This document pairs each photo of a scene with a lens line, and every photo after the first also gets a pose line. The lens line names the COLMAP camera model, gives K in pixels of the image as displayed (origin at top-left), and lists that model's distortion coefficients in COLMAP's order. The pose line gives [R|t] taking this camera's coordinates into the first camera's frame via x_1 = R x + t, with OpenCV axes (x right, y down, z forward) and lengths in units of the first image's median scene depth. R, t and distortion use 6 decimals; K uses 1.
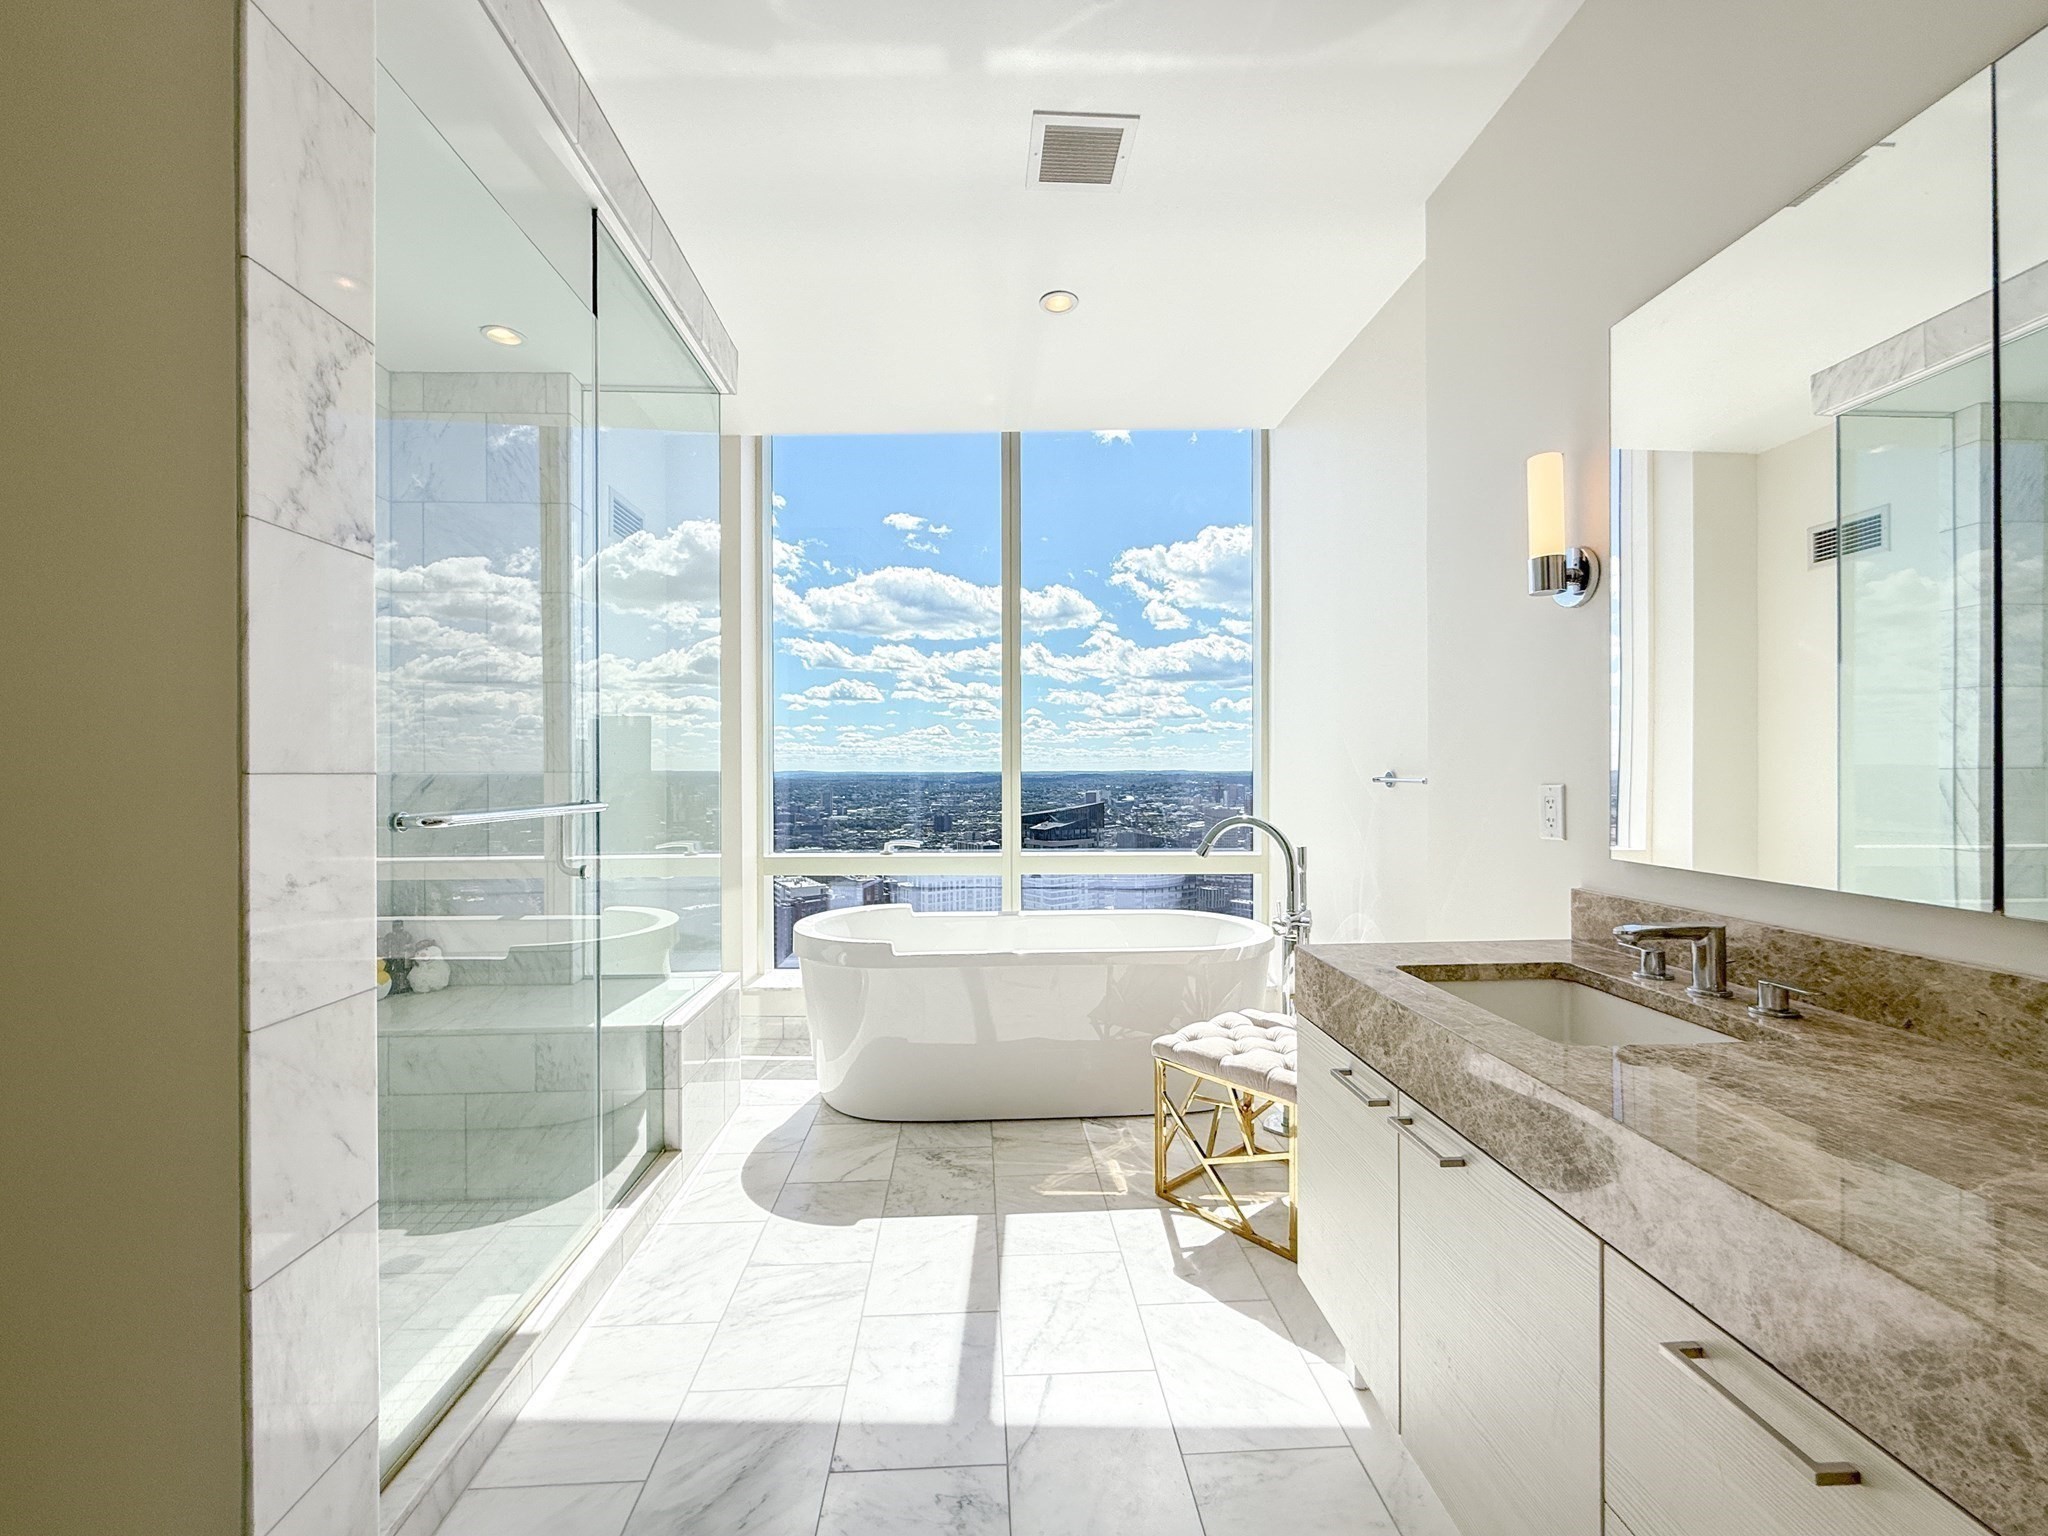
lens RADIAL K [[826.1, 0, 1025.1], [0, 826.1, 770.8], [0, 0, 1]] dist [0.000519, -0.000120]
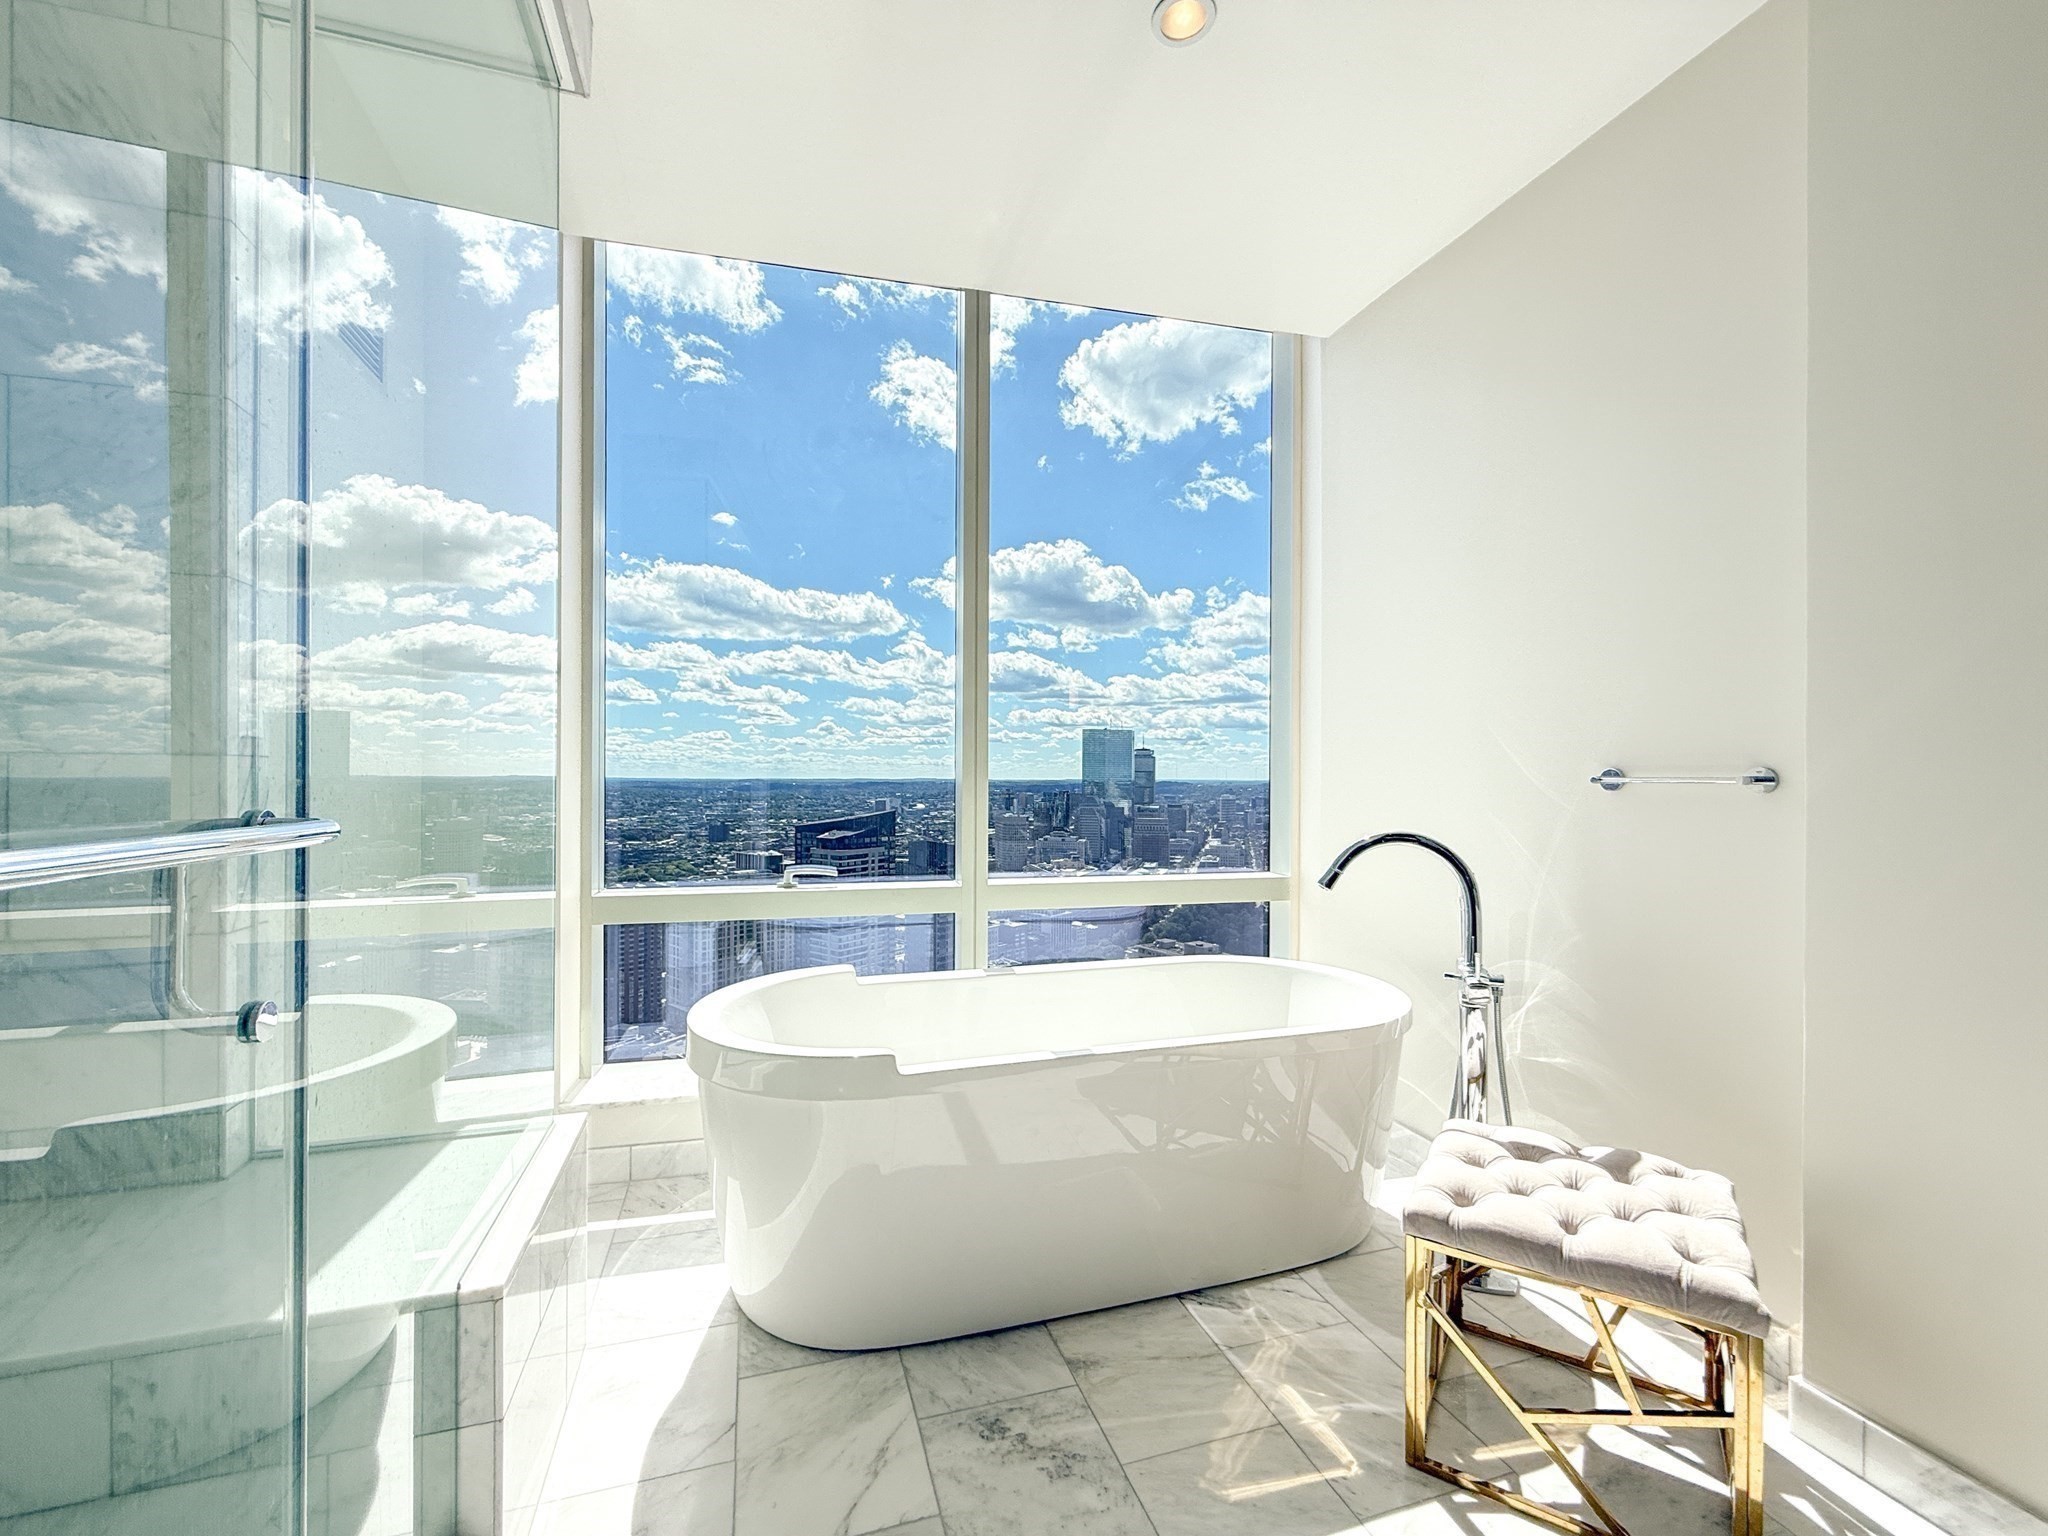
lens RADIAL K [[826.1, 0, 1053.6], [0, 826.1, 773.2], [0, 0, 1]] dist [0.000519, -0.000120]
pose [[0.963198, 0.008979, 0.268641, -0.240508], [-0.007066, 0.999942, -0.008087, 0.014652], [-0.268699, 0.005891, 0.963206, 0.455407]]
